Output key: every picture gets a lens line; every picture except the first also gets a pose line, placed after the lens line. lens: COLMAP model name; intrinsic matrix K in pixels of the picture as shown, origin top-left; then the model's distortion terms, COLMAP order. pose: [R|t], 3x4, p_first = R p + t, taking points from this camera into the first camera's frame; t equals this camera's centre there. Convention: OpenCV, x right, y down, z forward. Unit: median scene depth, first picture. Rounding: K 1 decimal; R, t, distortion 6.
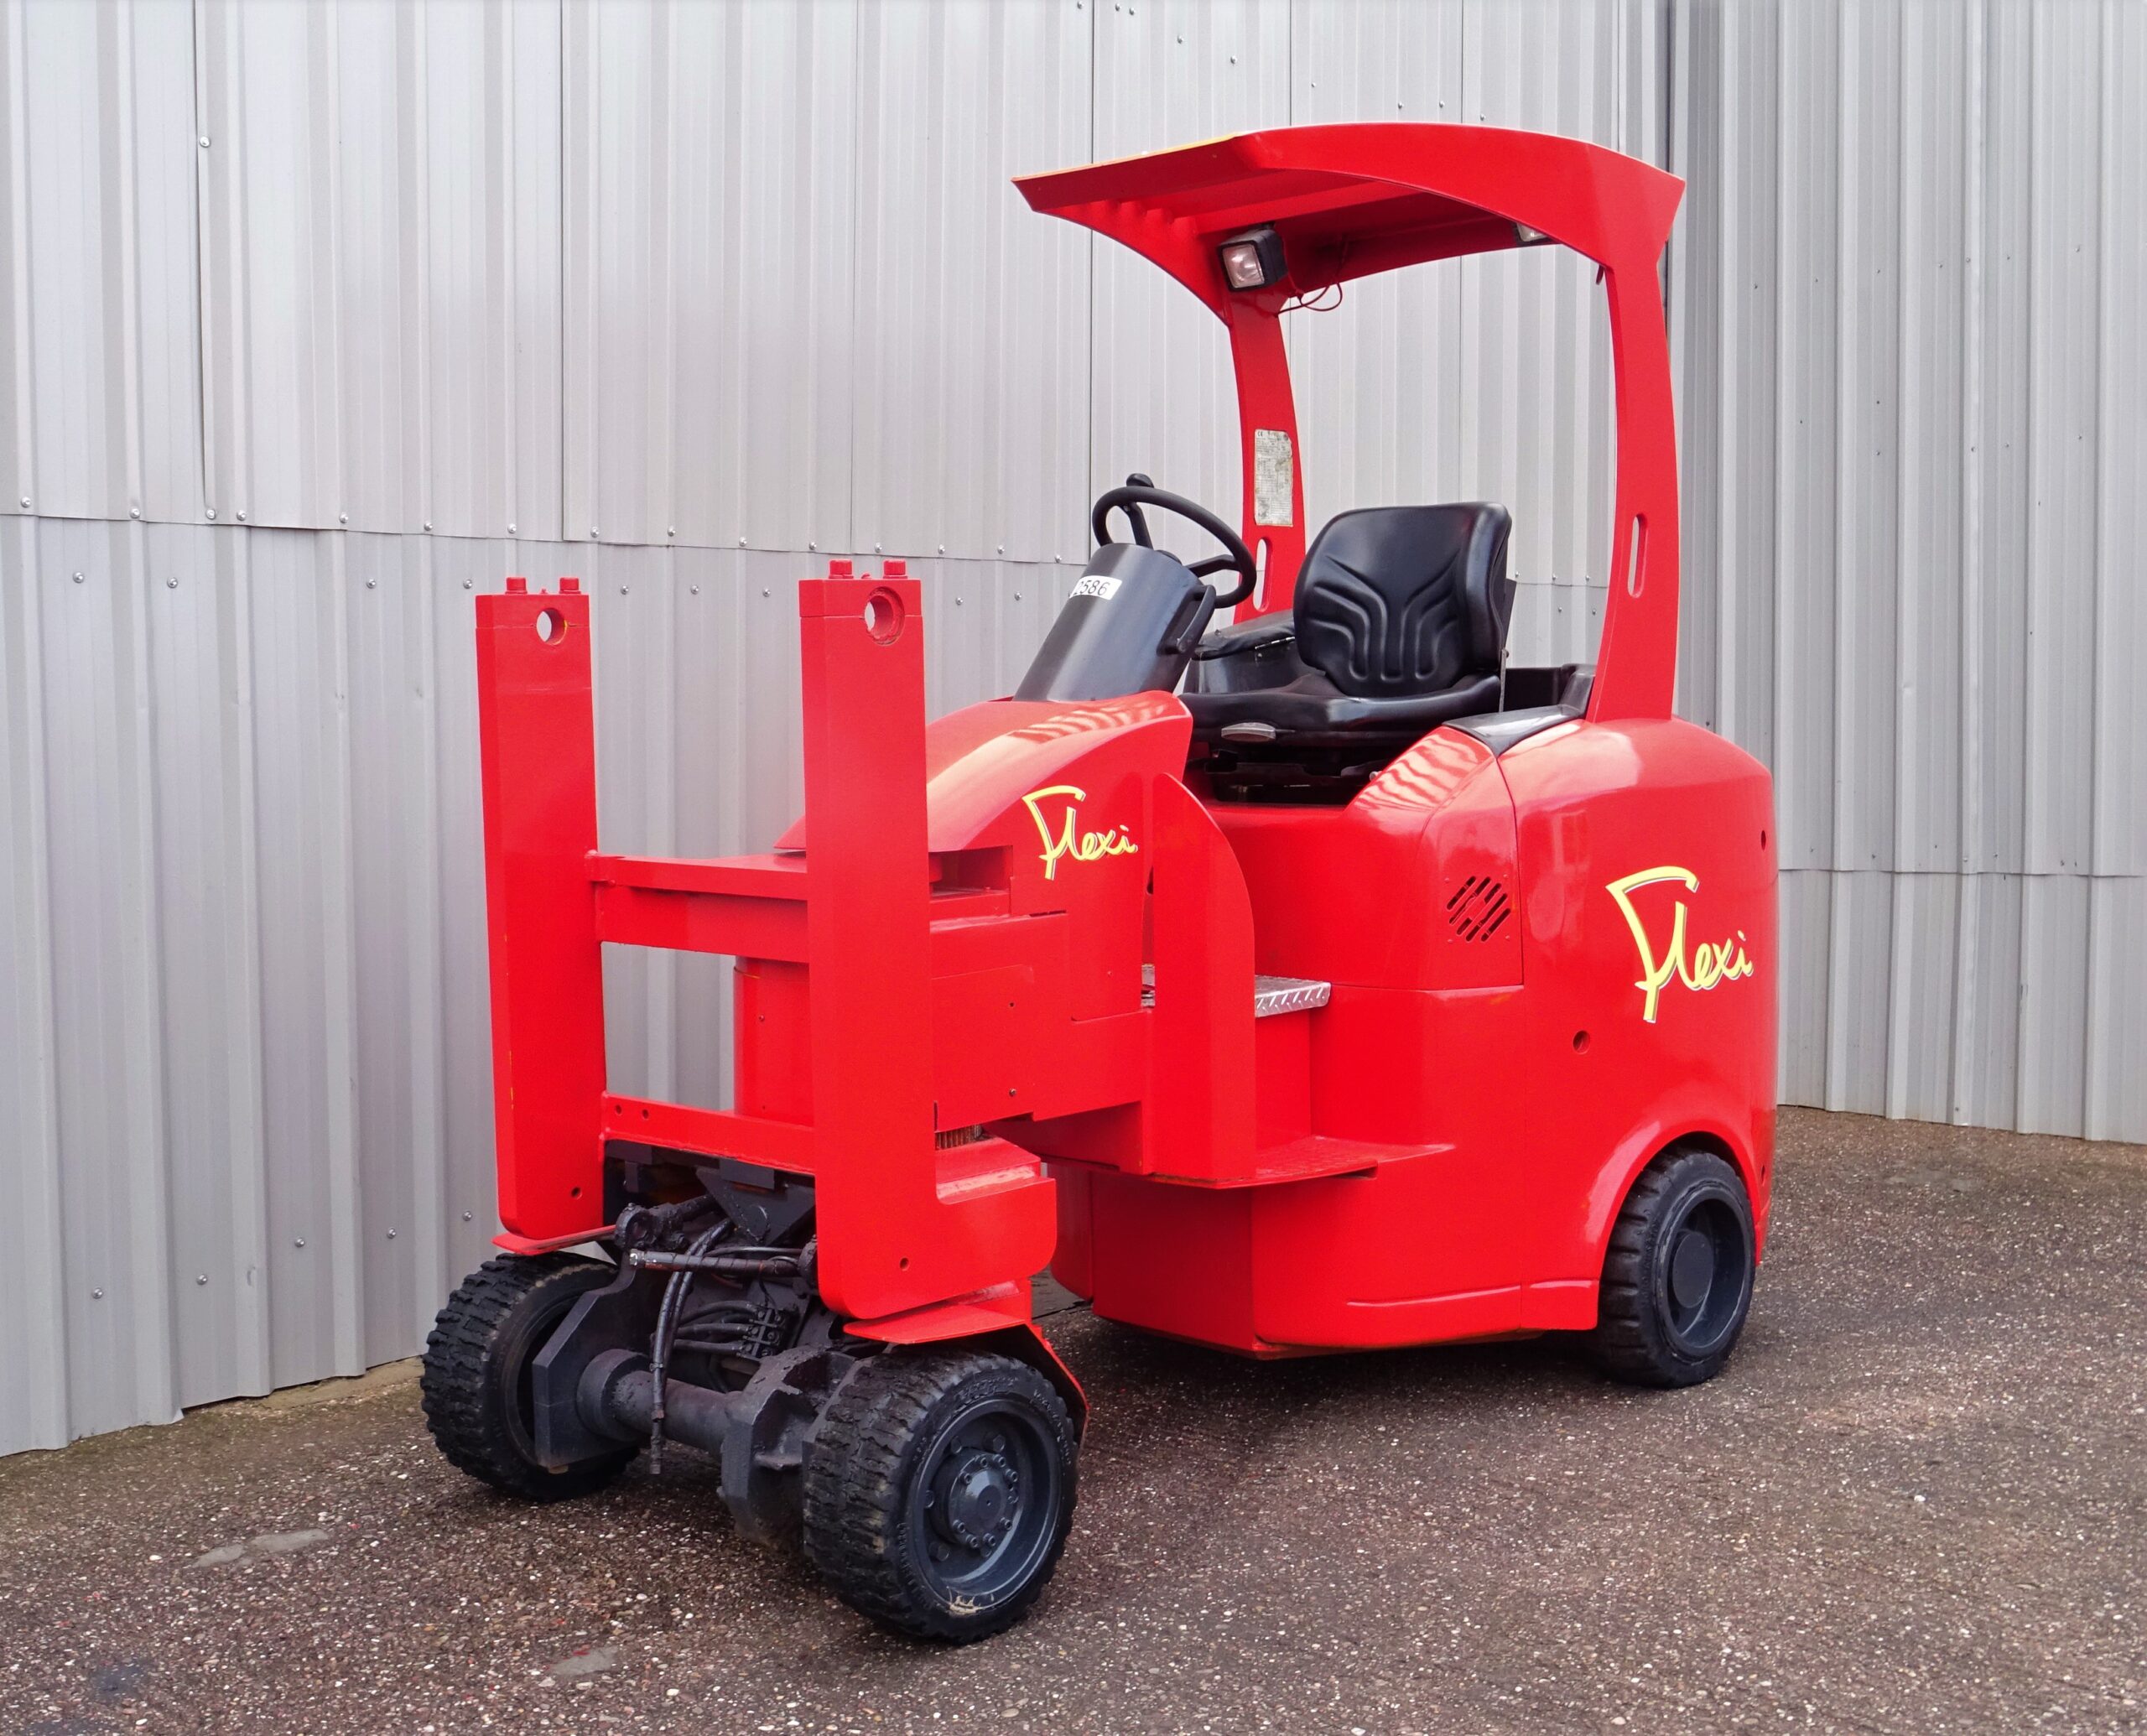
lens RADIAL K [[2629.5, 0, 951.7], [0, 2629.5, 873.7], [0, 0, 1]] dist [0.019783, 0.039581]
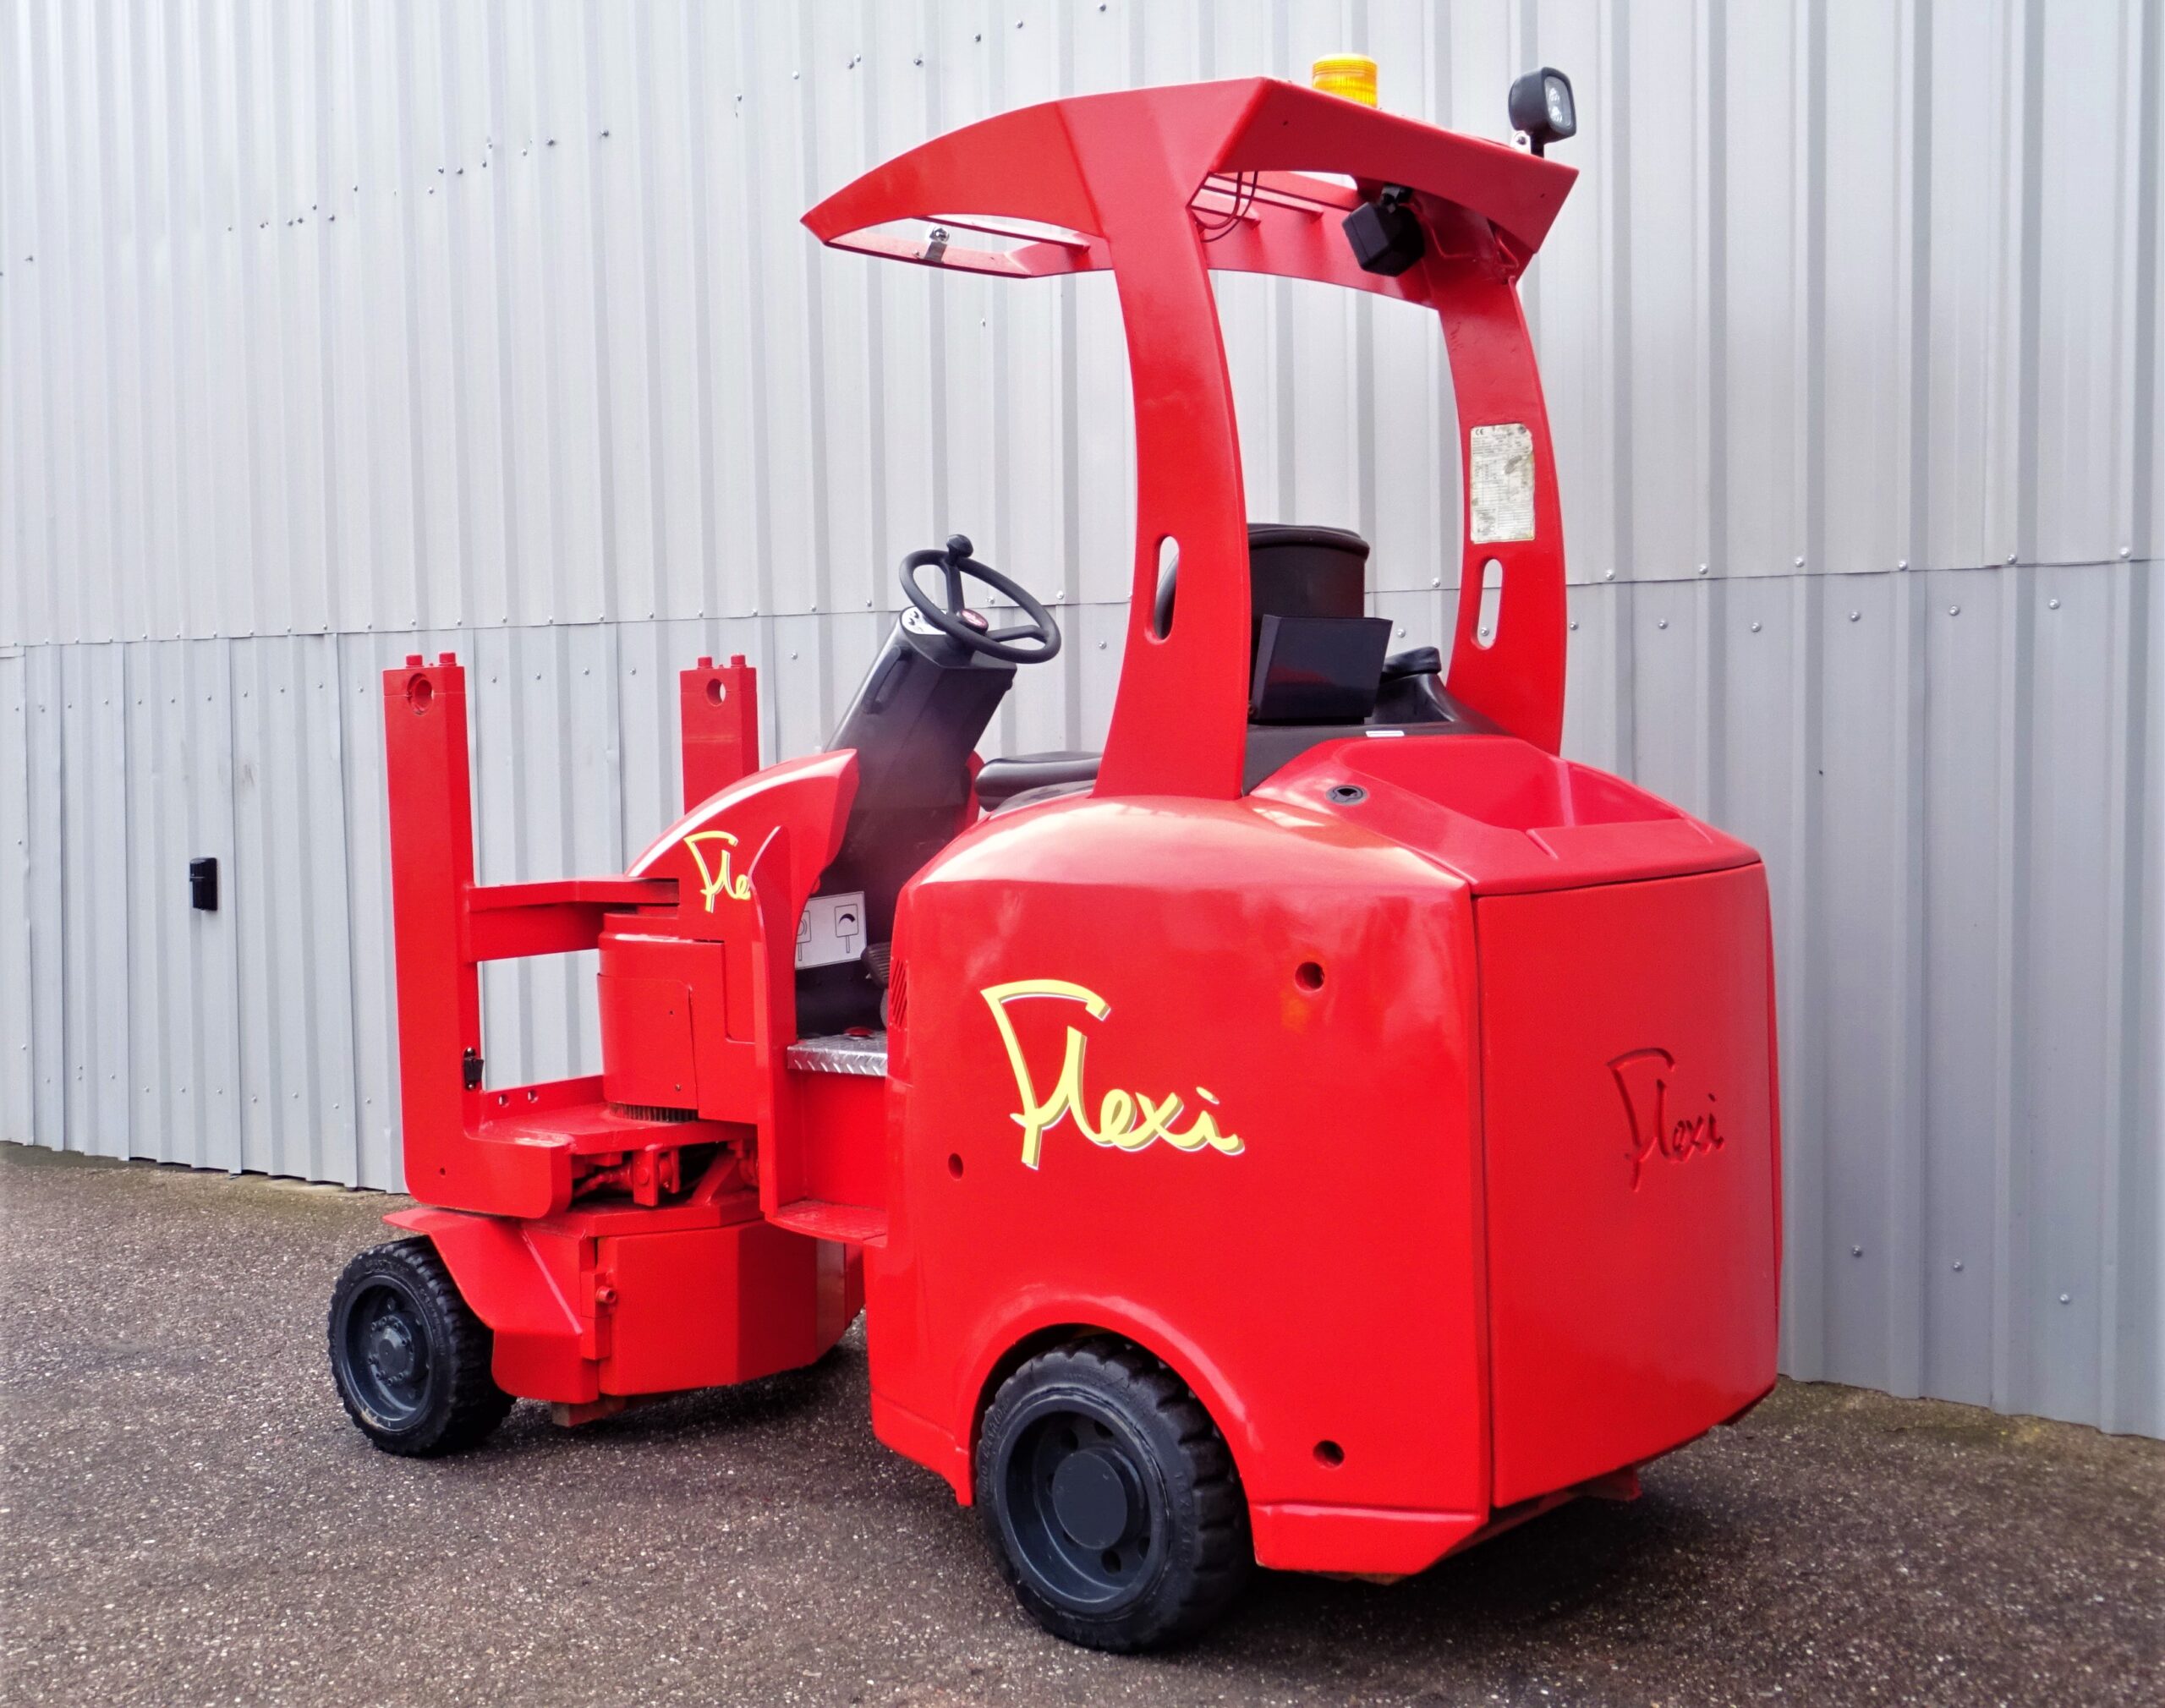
lens RADIAL K [[2603.2, 0, 1082.5], [0, 2603.2, 854.0], [0, 0, 1]] dist [0.016465, -0.011606]
pose [[0.124346, 0.062574, -0.990264, 1.033140], [-0.061021, 0.996603, 0.055313, -0.083630], [0.990361, 0.053549, 0.127742, 0.886237]]
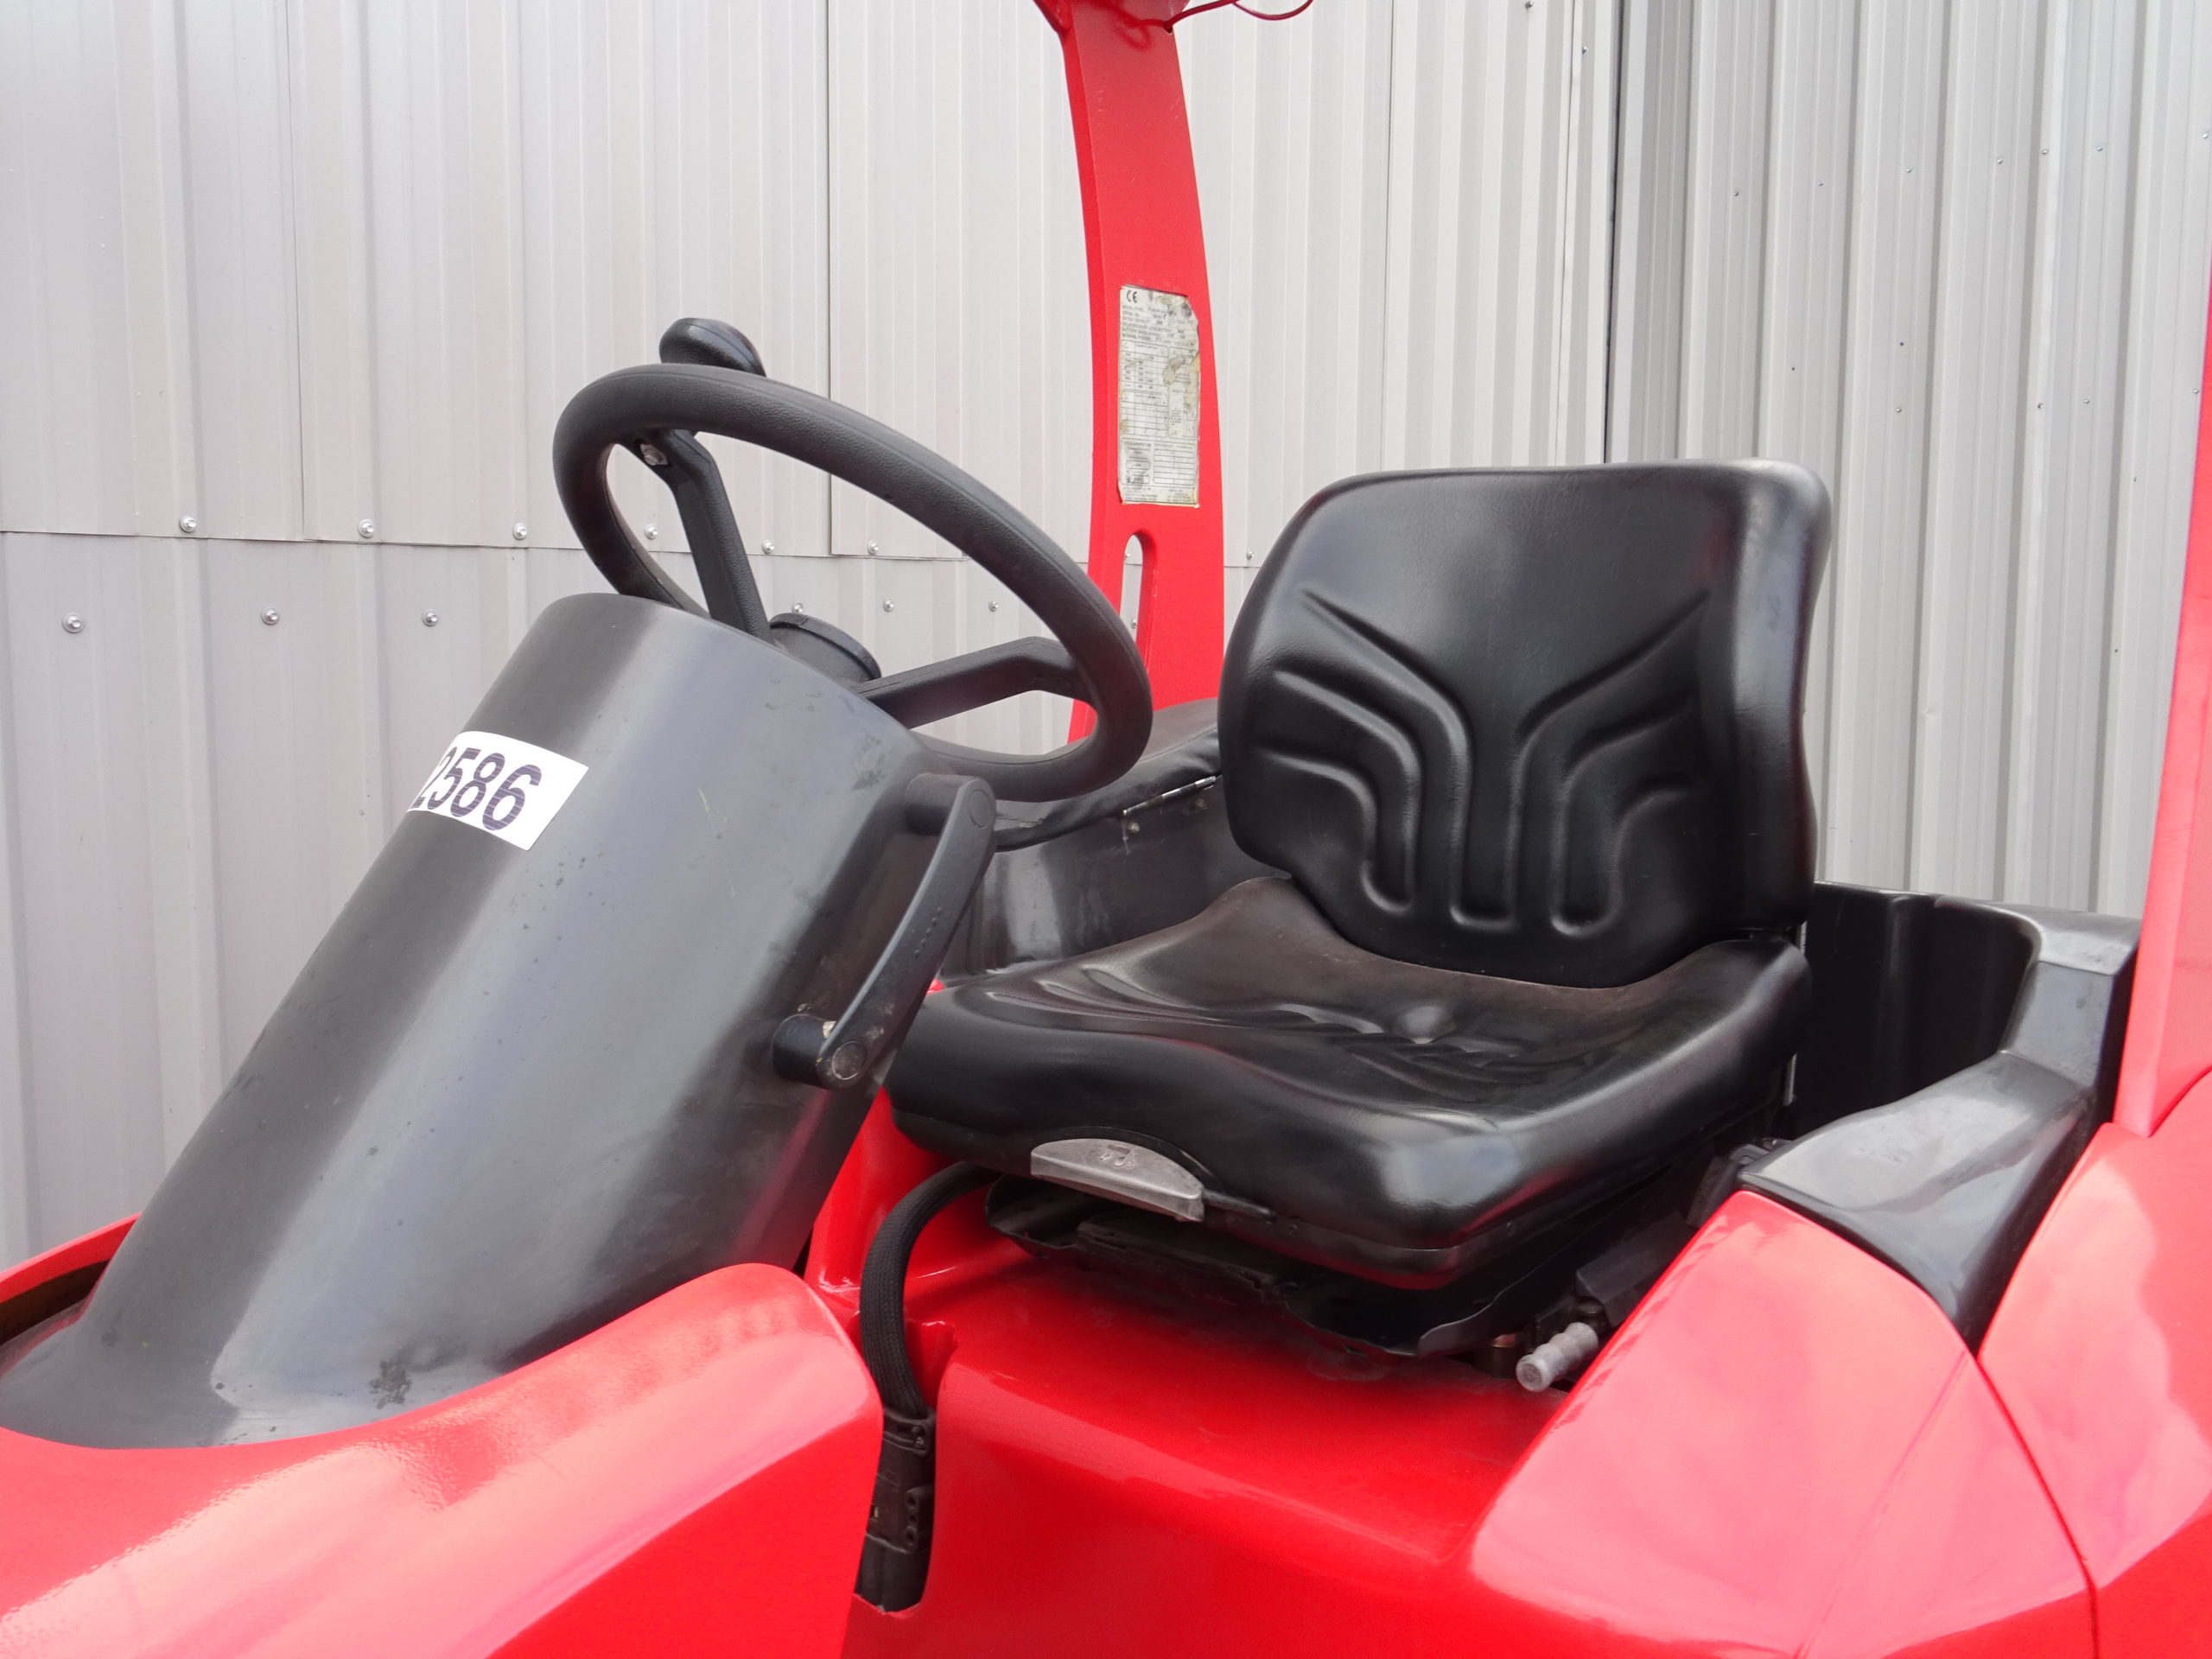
lens RADIAL K [[1890.1, 0, 1106.0], [0, 1890.1, 829.5], [0, 0, 1]] dist [0.035682, -0.010375]
pose [[0.992521, -0.004434, 0.121992, 0.083527], [-0.001830, 0.998687, 0.051187, -0.106411], [-0.122059, -0.051027, 0.991210, 0.770800]]
